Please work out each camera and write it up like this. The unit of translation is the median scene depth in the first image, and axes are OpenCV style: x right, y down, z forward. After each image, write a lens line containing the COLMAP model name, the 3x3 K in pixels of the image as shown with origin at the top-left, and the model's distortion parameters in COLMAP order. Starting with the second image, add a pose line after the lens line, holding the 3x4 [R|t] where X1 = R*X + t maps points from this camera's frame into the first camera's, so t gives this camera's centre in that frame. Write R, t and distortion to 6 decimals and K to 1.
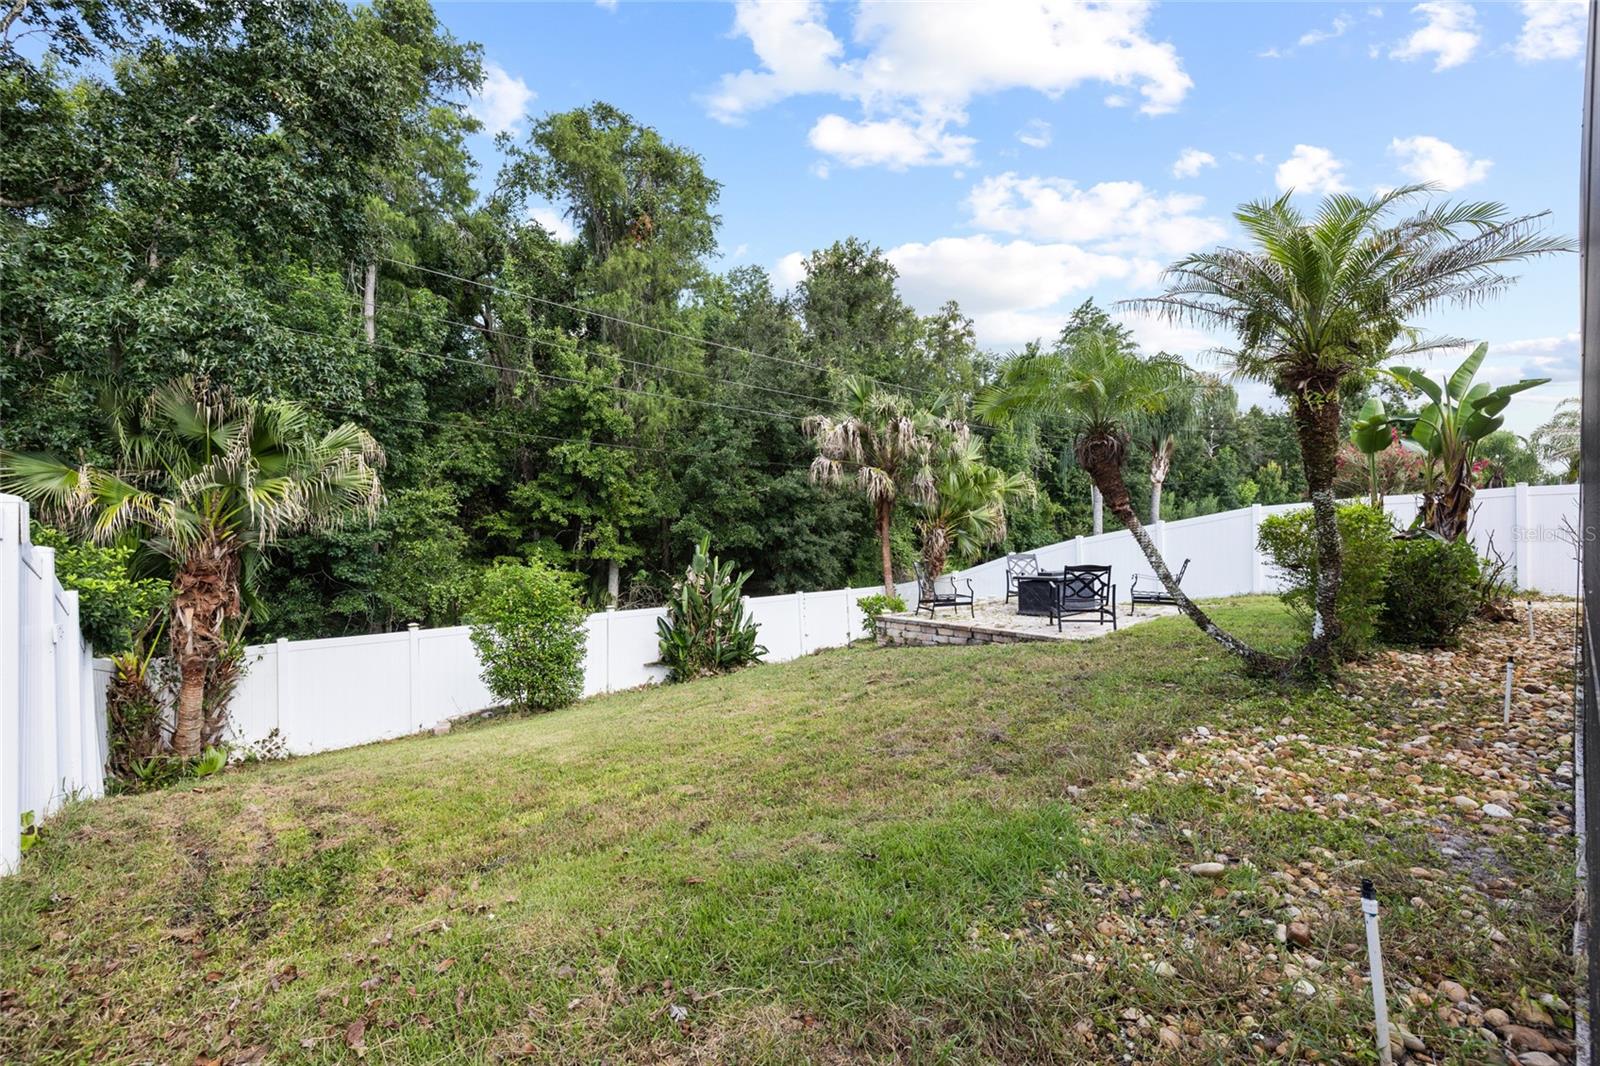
lens RADIAL K [[686.0, 0, 786.4], [0, 686.0, 524.4], [0, 0, 1]] dist [0.055779, 0.000459]
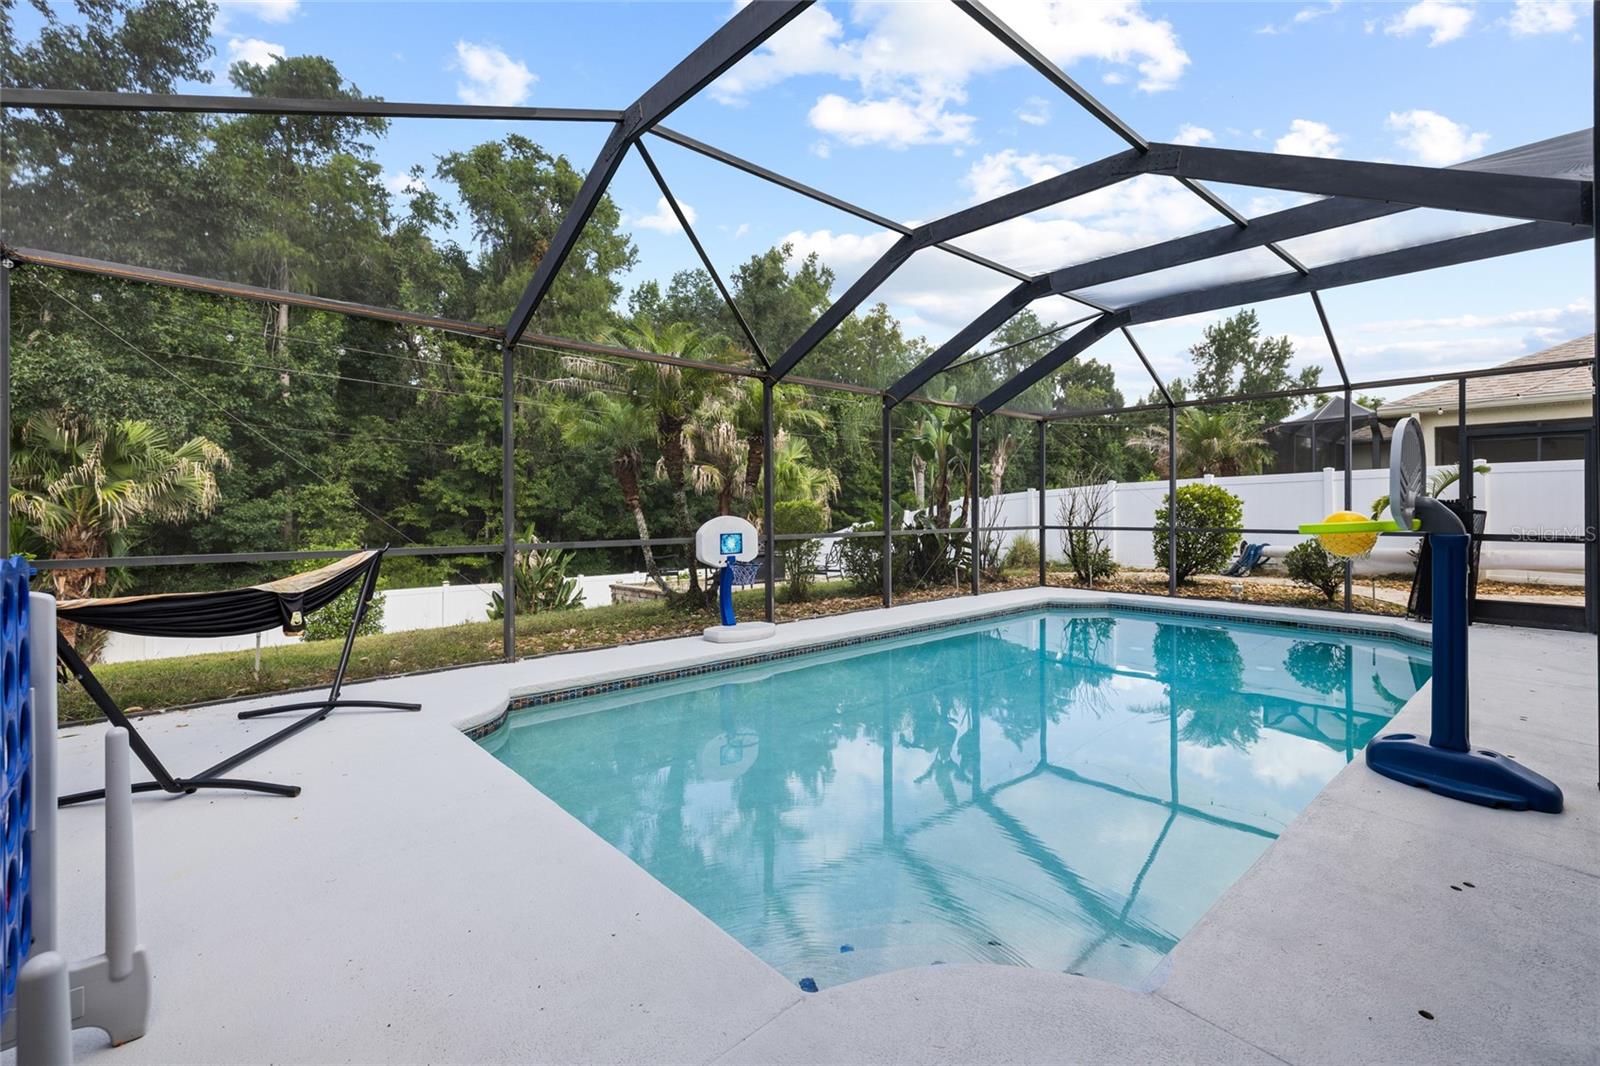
lens RADIAL K [[707.7, 0, 770.0], [0, 707.7, 507.7], [0, 0, 1]] dist [0.074143, -0.000074]
pose [[0.999572, -0.000960, -0.029231, 0.209442], [0.000639, 0.999939, -0.010992, 0.001186], [0.029240, 0.010969, 0.999512, -0.150707]]
